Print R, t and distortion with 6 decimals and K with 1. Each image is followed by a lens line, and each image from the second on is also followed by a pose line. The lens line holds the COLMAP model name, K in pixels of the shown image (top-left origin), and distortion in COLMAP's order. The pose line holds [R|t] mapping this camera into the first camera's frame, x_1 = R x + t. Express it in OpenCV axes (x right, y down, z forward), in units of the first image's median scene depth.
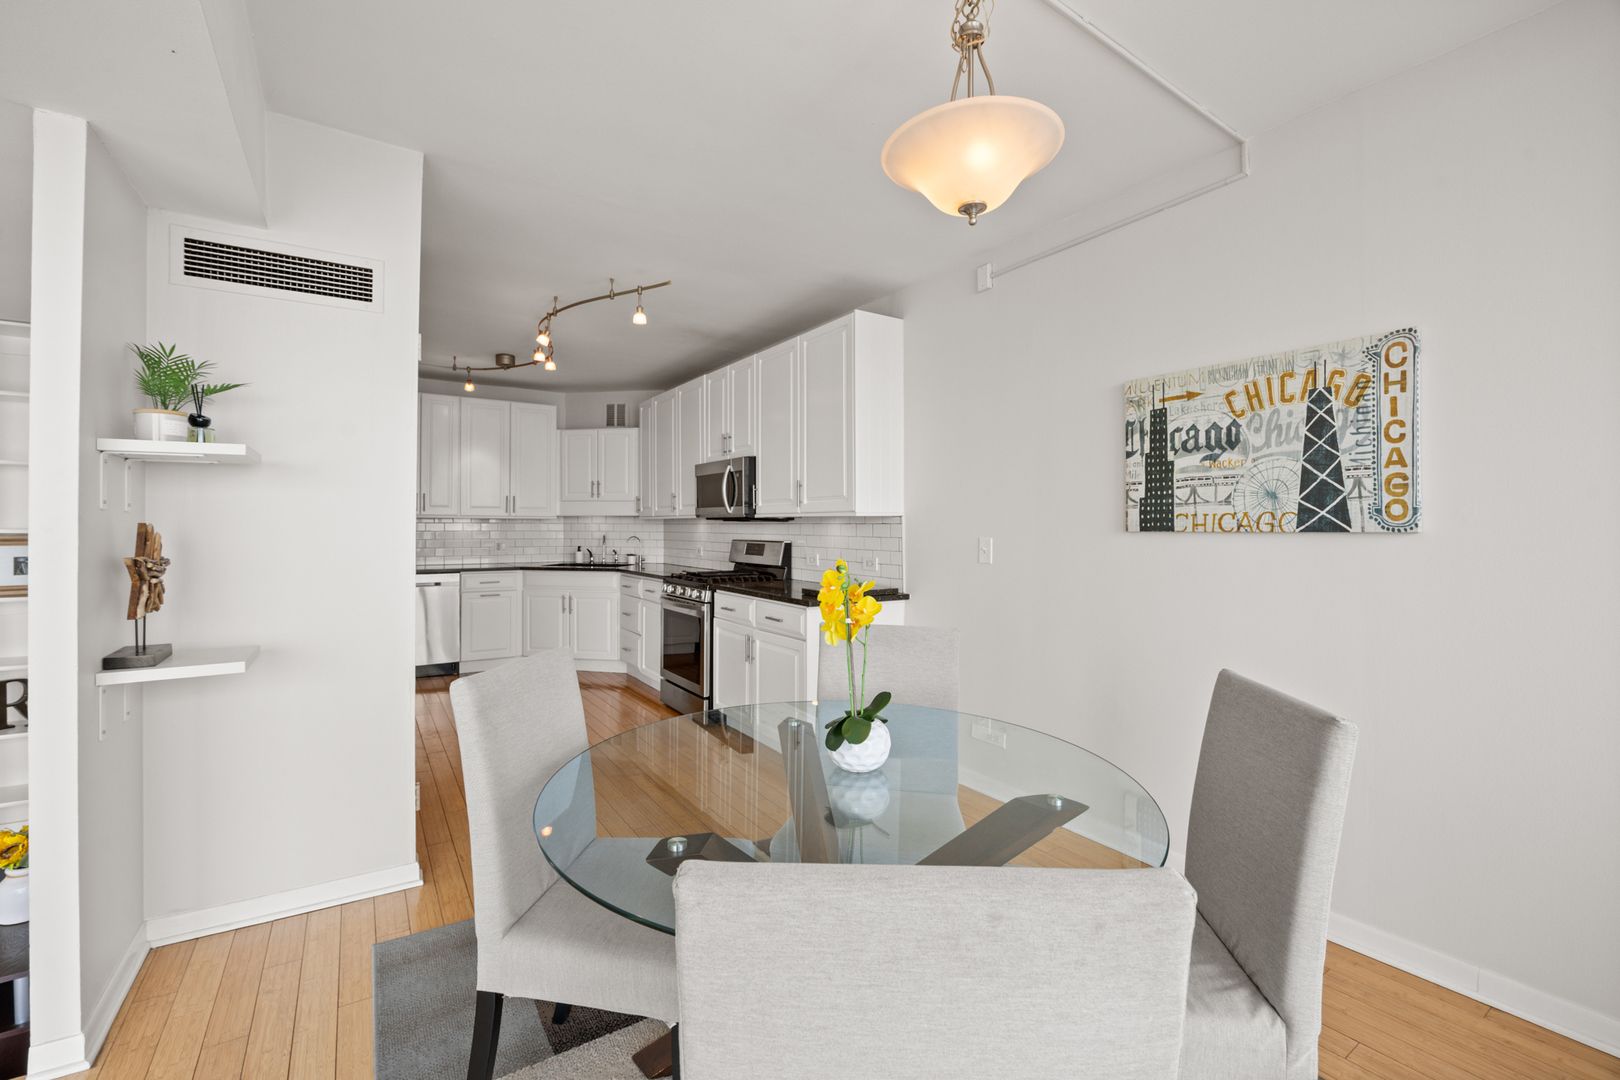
lens RADIAL K [[700.3, 0, 811.4], [0, 700.3, 517.7], [0, 0, 1]] dist [-0.017002, 0.000265]
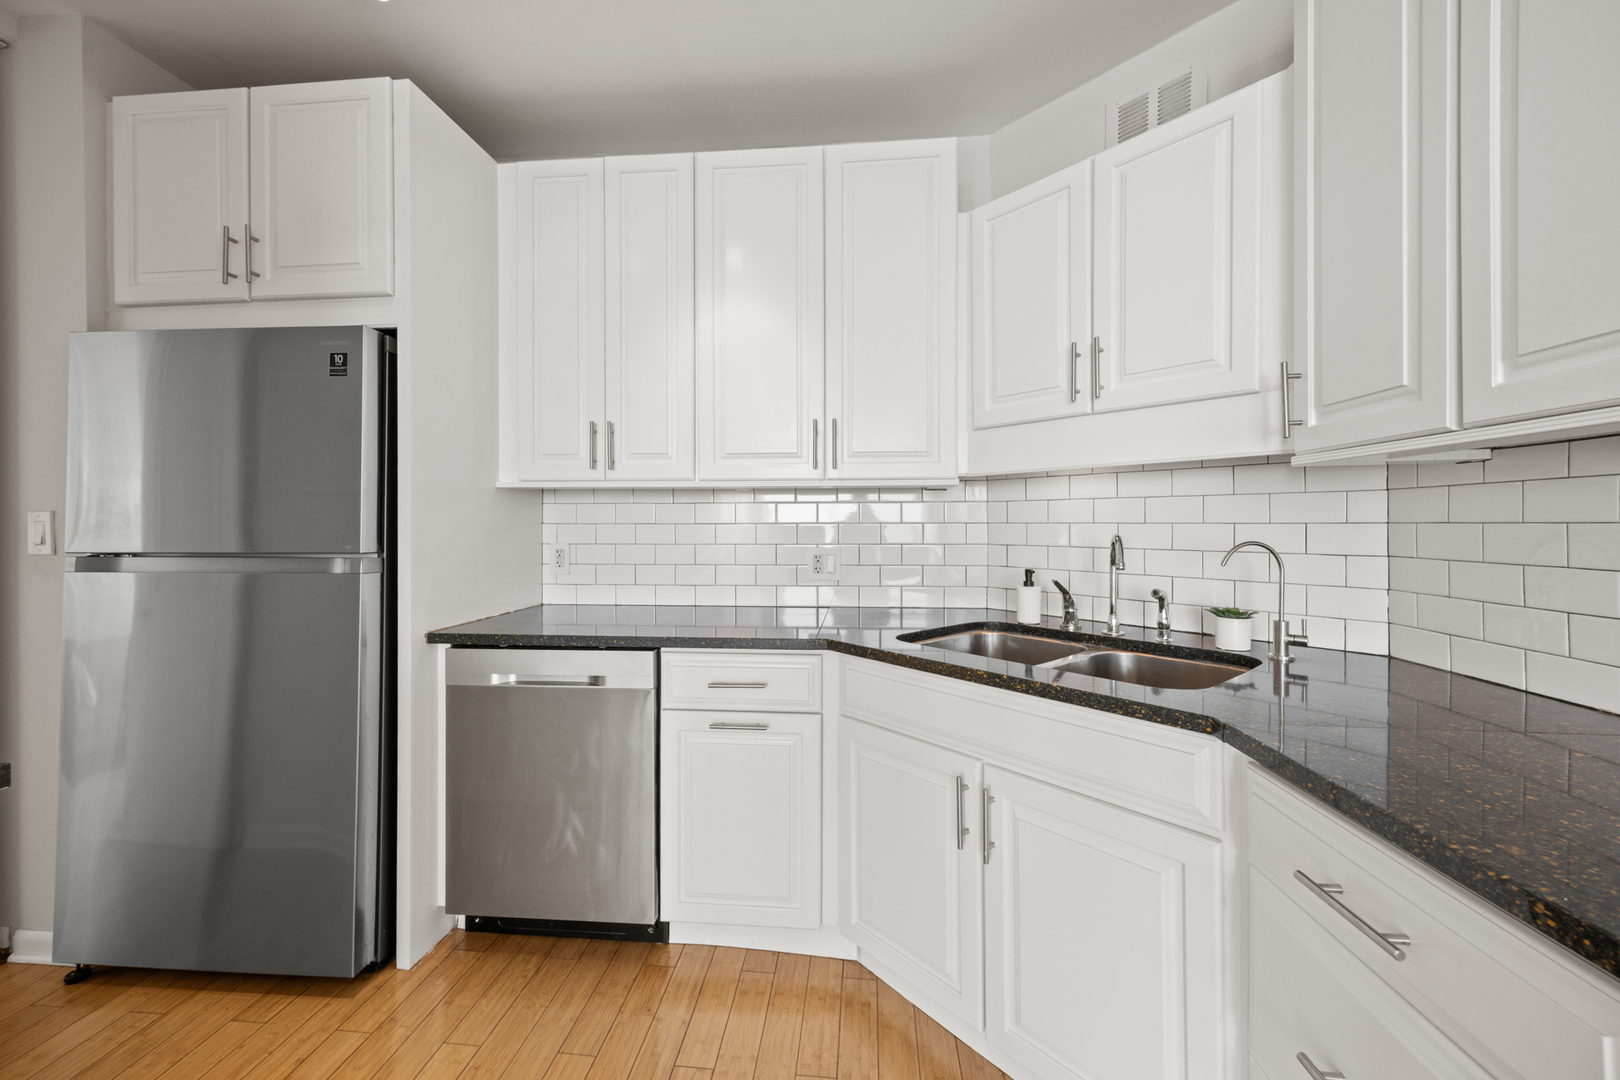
lens RADIAL K [[635.1, 0, 812.9], [0, 635.1, 527.1], [0, 0, 1]] dist [-0.001933, -0.000493]
pose [[0.783908, -0.000185, -0.620878, -0.500469], [0.009714, 0.999881, 0.011966, 0.037279], [0.620802, -0.015411, 0.783816, 1.551314]]
